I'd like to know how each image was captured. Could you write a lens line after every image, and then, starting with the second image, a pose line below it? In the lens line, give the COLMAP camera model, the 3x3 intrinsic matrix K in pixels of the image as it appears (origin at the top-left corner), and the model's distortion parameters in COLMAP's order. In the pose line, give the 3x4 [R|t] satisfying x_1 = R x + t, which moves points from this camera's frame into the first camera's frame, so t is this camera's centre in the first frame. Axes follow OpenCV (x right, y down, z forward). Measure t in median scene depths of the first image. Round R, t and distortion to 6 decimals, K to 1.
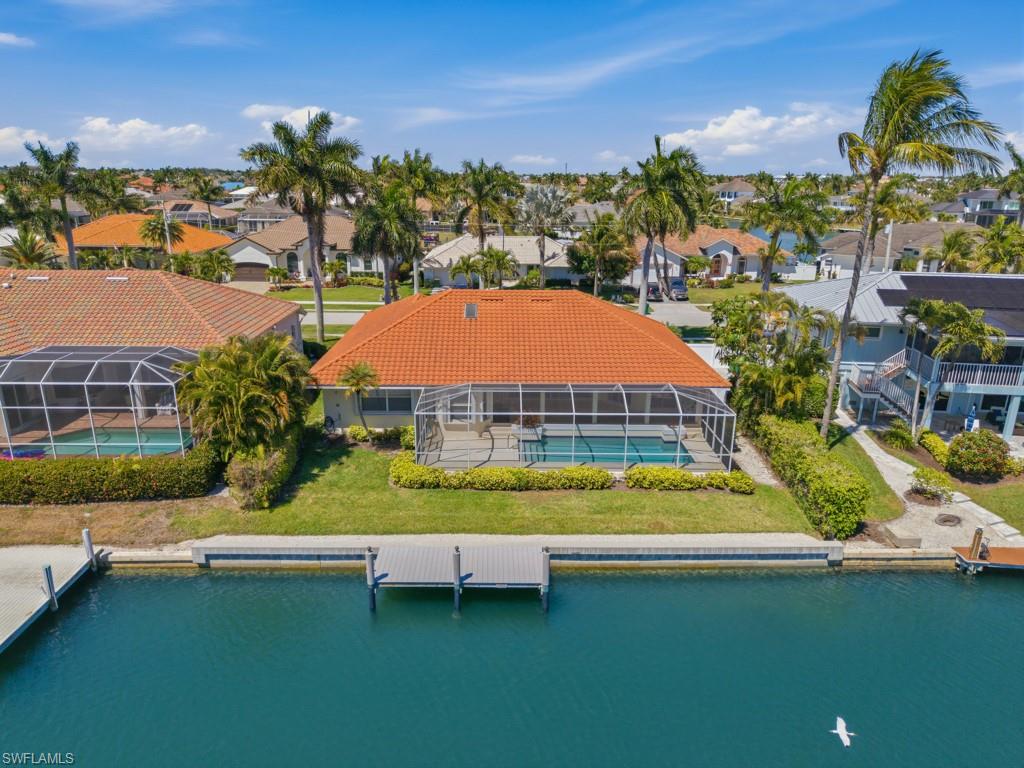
lens RADIAL K [[681.0, 0, 507.9], [0, 681.0, 381.1], [0, 0, 1]] dist [0.029062, -0.024935]
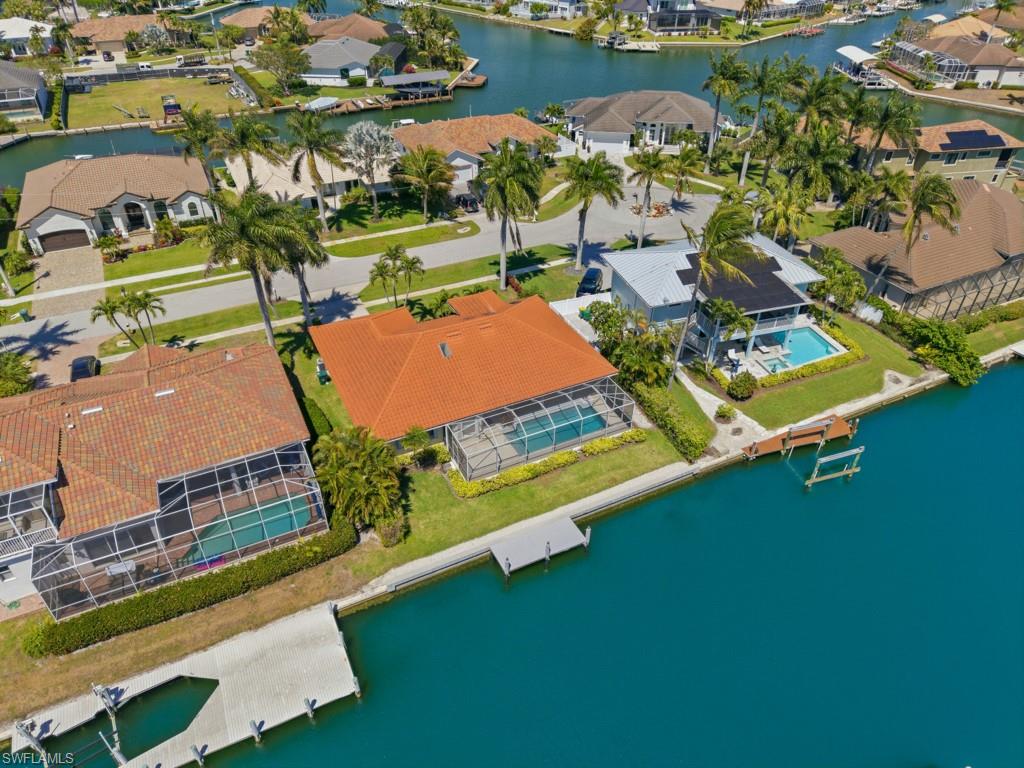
lens RADIAL K [[681.0, 0, 507.9], [0, 681.0, 381.1], [0, 0, 1]] dist [0.029062, -0.024935]
pose [[0.902998, -0.255216, 0.345629, -0.521076], [0.124931, 0.925665, 0.357121, -0.627136], [-0.411079, -0.279300, 0.867759, -0.344768]]
